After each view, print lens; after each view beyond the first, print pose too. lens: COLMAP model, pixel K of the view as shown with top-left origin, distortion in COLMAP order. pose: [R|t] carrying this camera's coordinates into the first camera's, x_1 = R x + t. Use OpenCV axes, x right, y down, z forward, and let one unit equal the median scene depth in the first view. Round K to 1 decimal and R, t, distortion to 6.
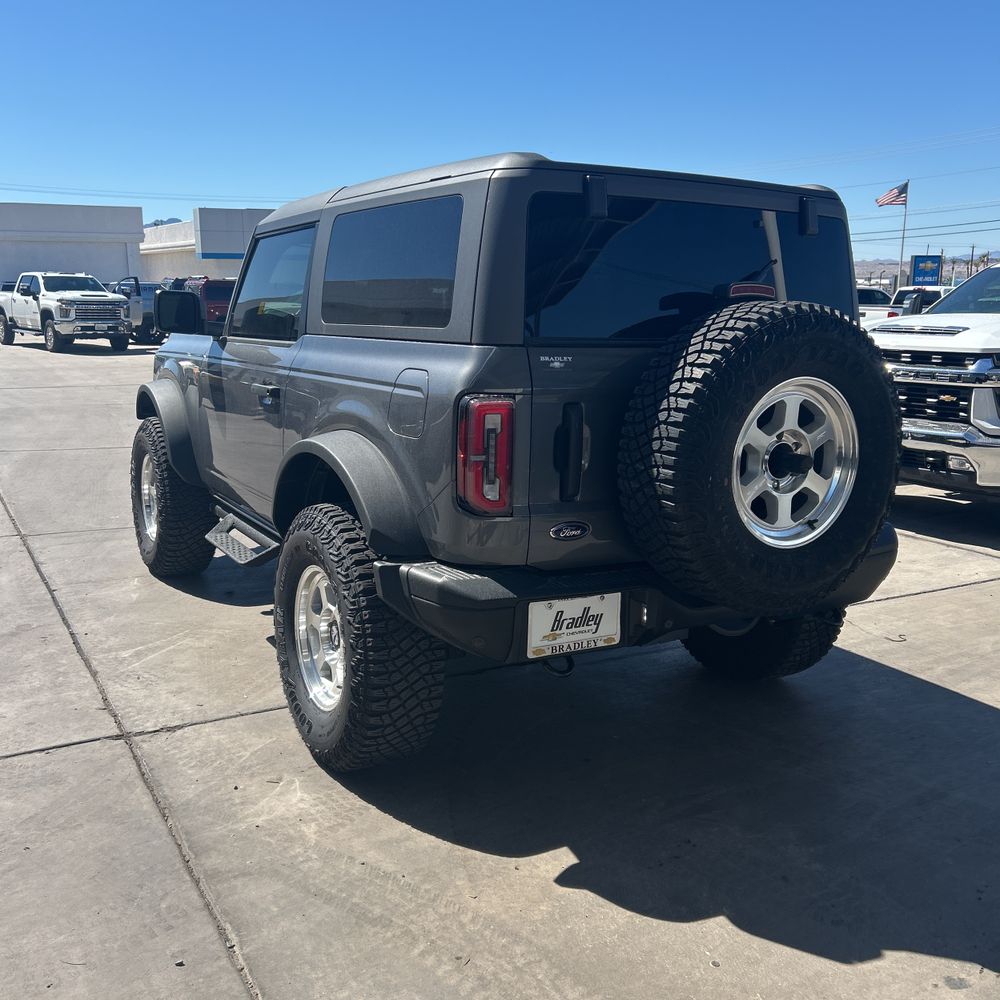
lens RADIAL K [[1031.2, 0, 500.0], [0, 1031.2, 492.2], [0, 0, 1]] dist [0.091206, -0.132513]
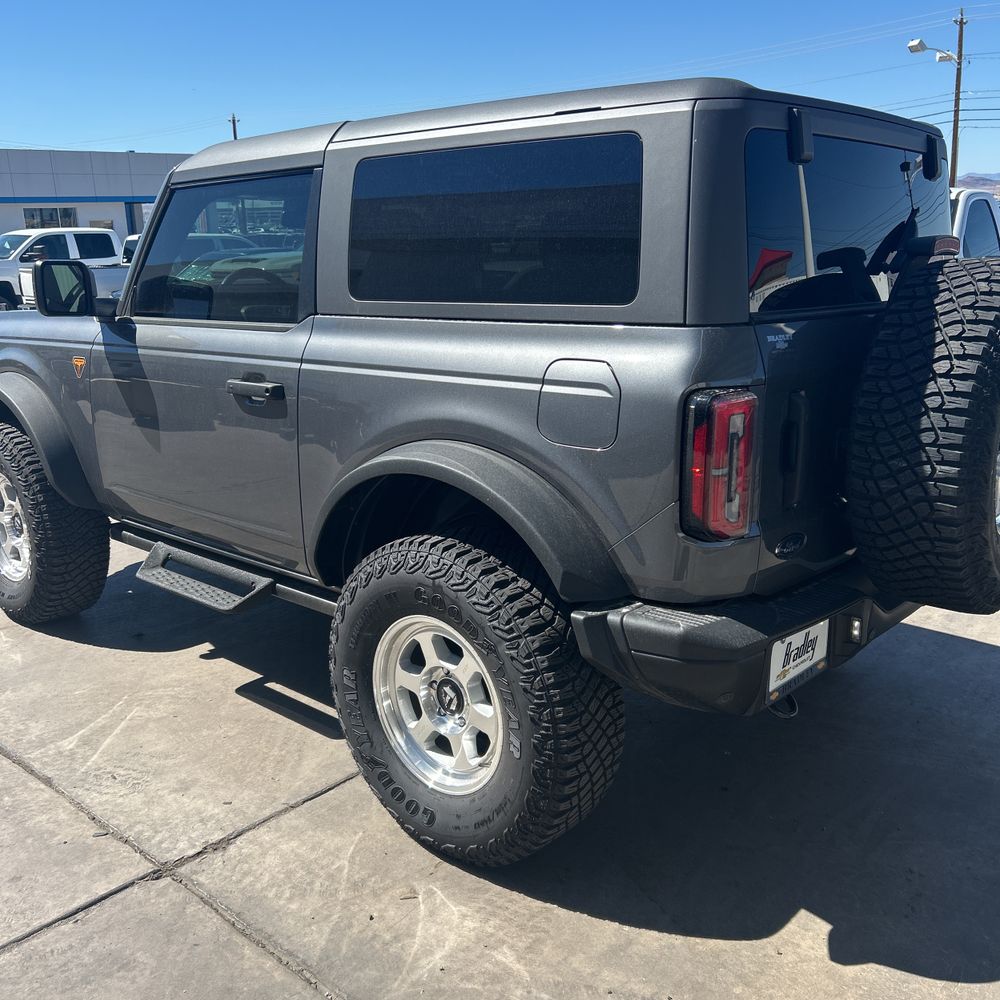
lens RADIAL K [[1013.7, 0, 496.6], [0, 1013.7, 496.0], [0, 0, 1]] dist [0.040274, -0.030502]
pose [[0.947992, -0.102675, 0.301279, -0.394555], [0.083685, 0.993643, 0.075308, -0.082069], [-0.307096, -0.046179, 0.950558, 0.293913]]
